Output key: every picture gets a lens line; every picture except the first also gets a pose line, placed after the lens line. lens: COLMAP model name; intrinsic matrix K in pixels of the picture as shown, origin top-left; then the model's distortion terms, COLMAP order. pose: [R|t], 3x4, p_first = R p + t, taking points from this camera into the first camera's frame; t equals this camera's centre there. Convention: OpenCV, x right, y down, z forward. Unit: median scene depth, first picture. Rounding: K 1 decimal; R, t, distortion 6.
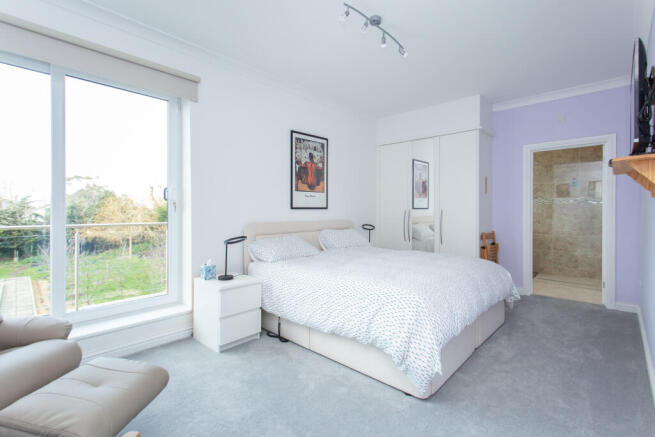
lens RADIAL K [[311.6, 0, 327.4], [0, 311.6, 208.9], [0, 0, 1]] dist [-0.000586, 0.000042]
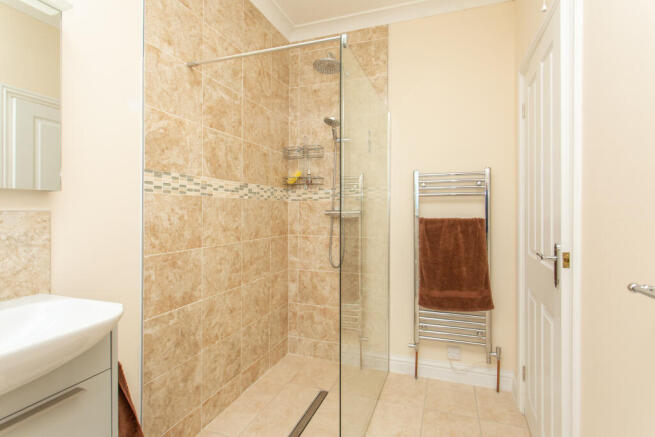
lens RADIAL K [[339.8, 0, 328.1], [0, 339.8, 207.4], [0, 0, 1]] dist [-0.000224, 0.000006]
pose [[-0.397112, 0.000401, 0.917770, 0.369831], [0.002096, 0.999998, 0.000470, -0.005560], [-0.917768, 0.002110, -0.397112, 1.014594]]
